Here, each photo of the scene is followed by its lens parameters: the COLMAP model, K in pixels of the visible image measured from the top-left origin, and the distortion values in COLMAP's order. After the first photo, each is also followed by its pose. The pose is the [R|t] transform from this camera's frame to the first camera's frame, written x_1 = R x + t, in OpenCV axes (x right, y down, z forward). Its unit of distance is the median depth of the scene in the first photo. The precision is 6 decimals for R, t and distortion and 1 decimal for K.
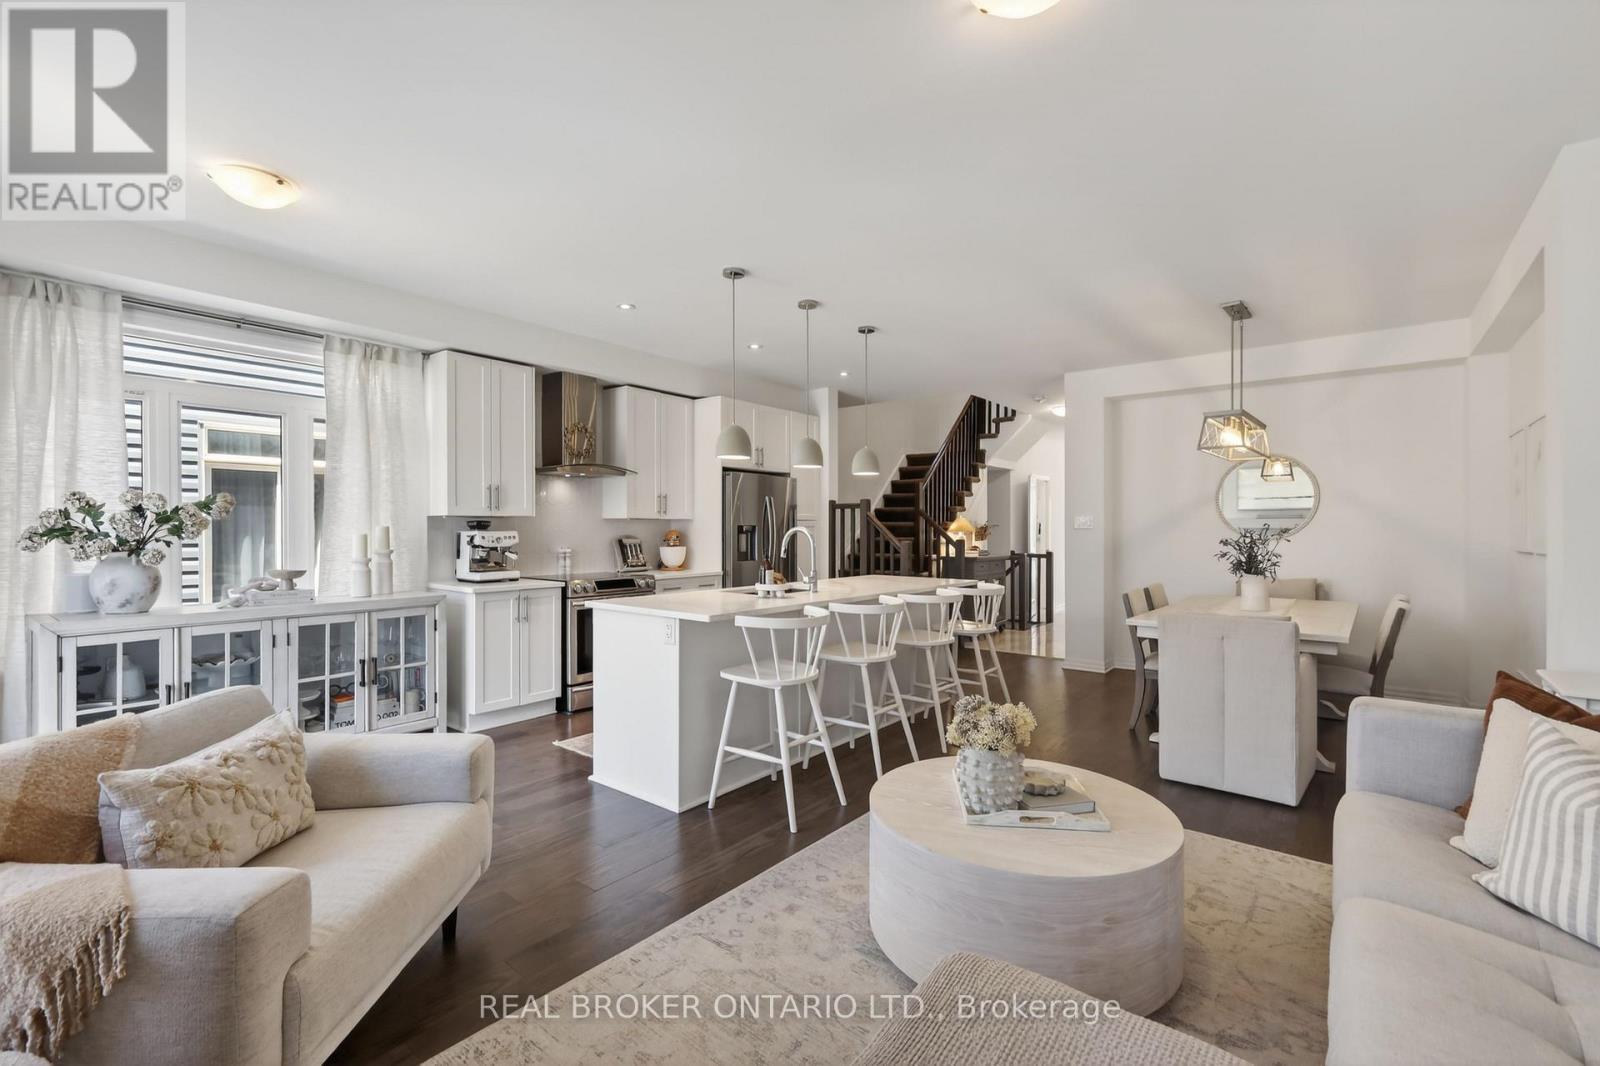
lens RADIAL K [[685.9, 0, 806.7], [0, 685.9, 531.0], [0, 0, 1]] dist [0.000296, 0.000006]
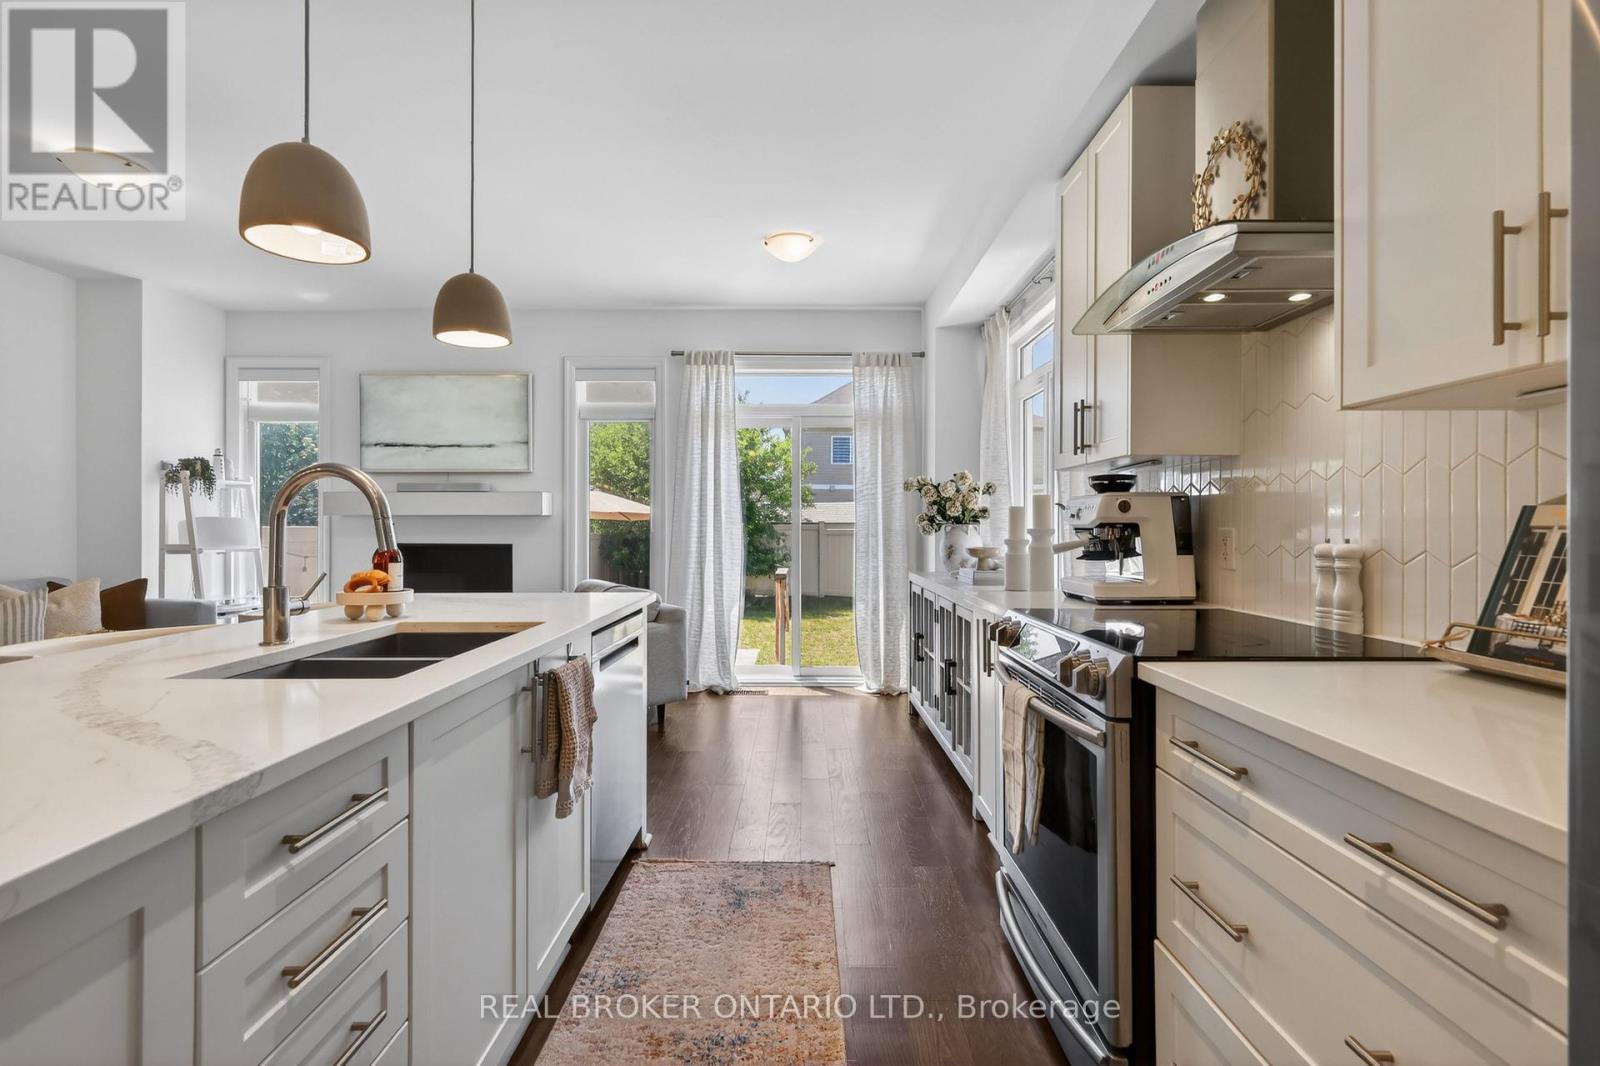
lens RADIAL K [[725.1, 0, 795.5], [0, 725.1, 529.6], [0, 0, 1]] dist [0.001842, 0.000220]
pose [[-0.798133, -0.003074, -0.602474, 0.018085], [-0.005177, 0.999985, 0.001757, 0.023964], [0.602460, 0.004521, -0.798137, 1.237937]]
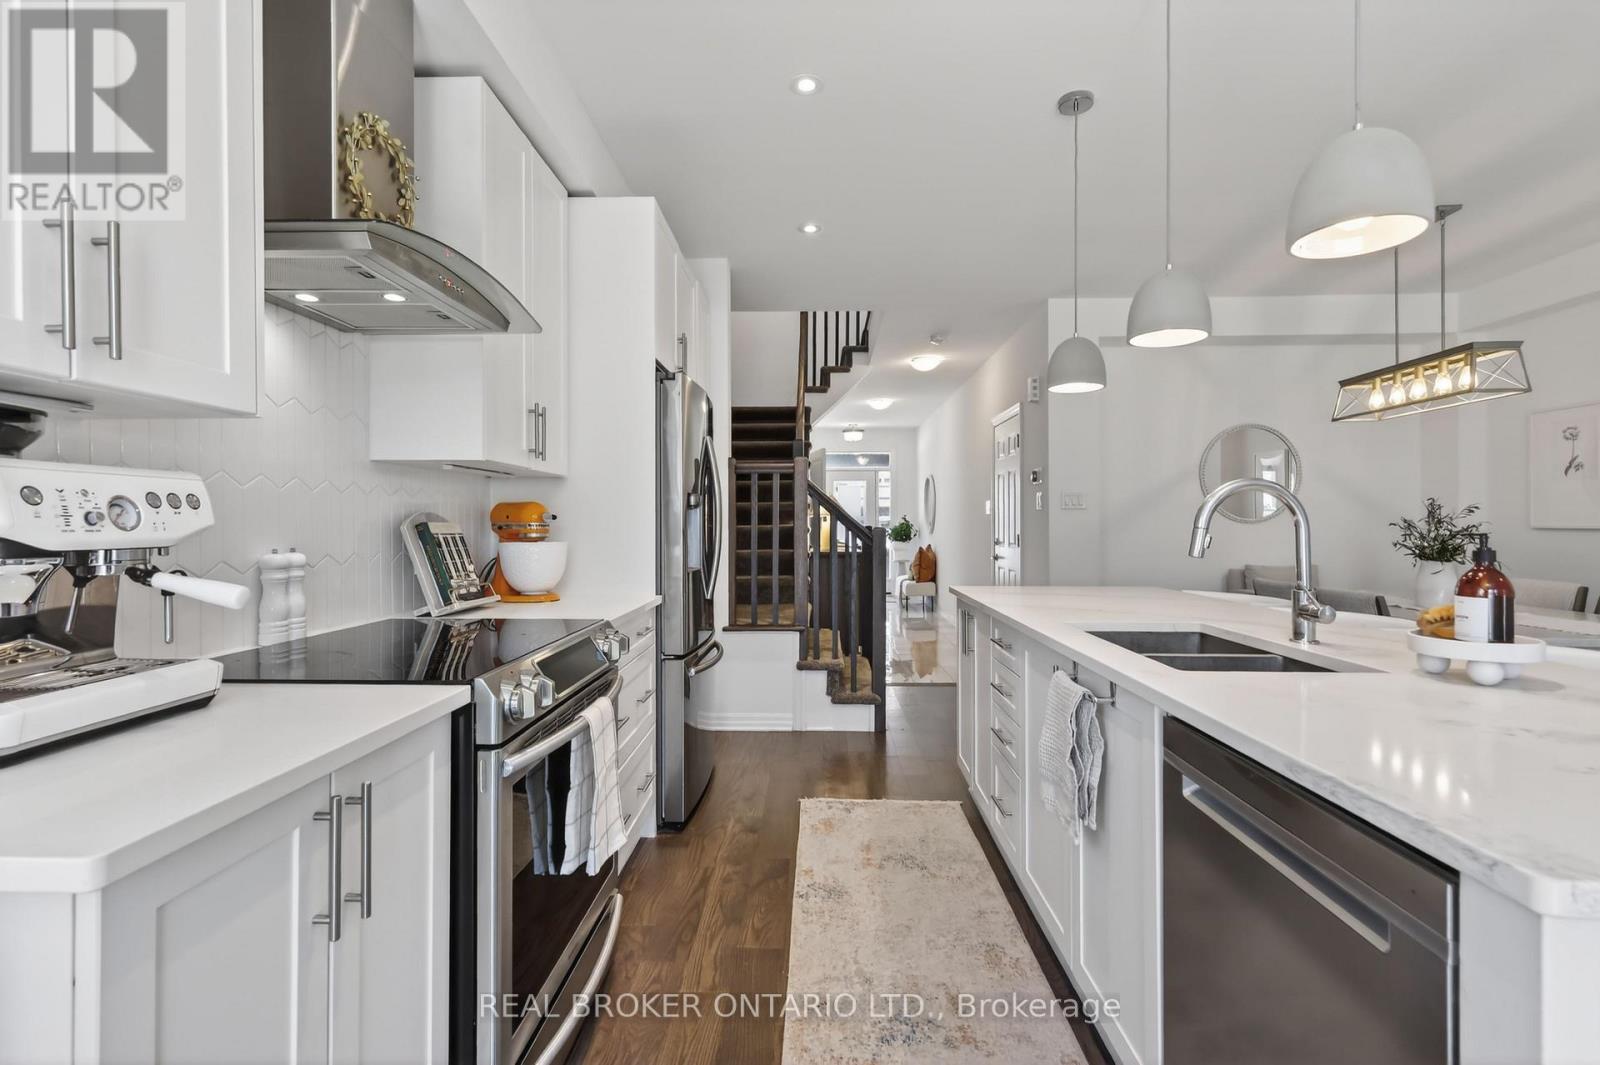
lens RADIAL K [[725.1, 0, 801.1], [0, 725.1, 523.5], [0, 0, 1]] dist [0.001842, 0.000220]
pose [[0.789402, 0.009794, 0.613798, -0.411527], [-0.011150, 0.999937, -0.001615, 0.013734], [-0.613775, -0.005569, 0.789461, 0.703773]]
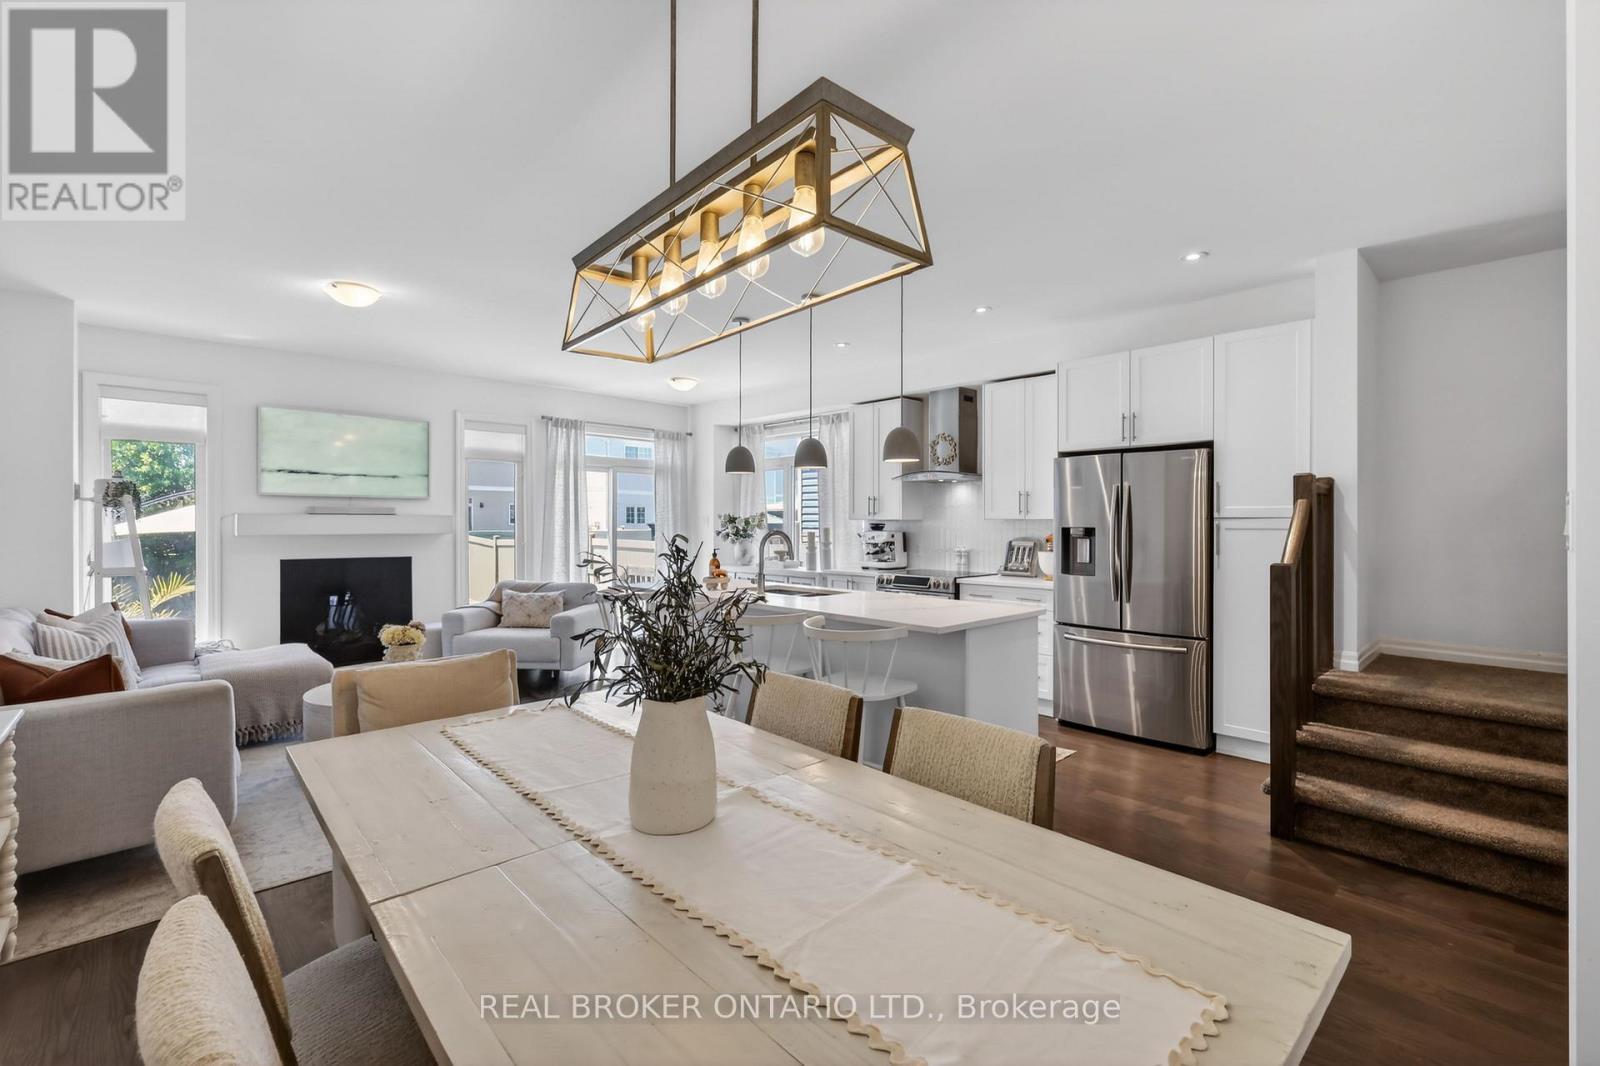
lens RADIAL K [[690.1, 0, 802.4], [0, 690.1, 528.7], [0, 0, 1]] dist [-0.004094, 0.000009]
pose [[-0.150824, 0.003246, -0.988555, 0.851721], [-0.002698, 0.999990, 0.003695, -0.008602], [0.988557, 0.003225, -0.150814, 1.023942]]
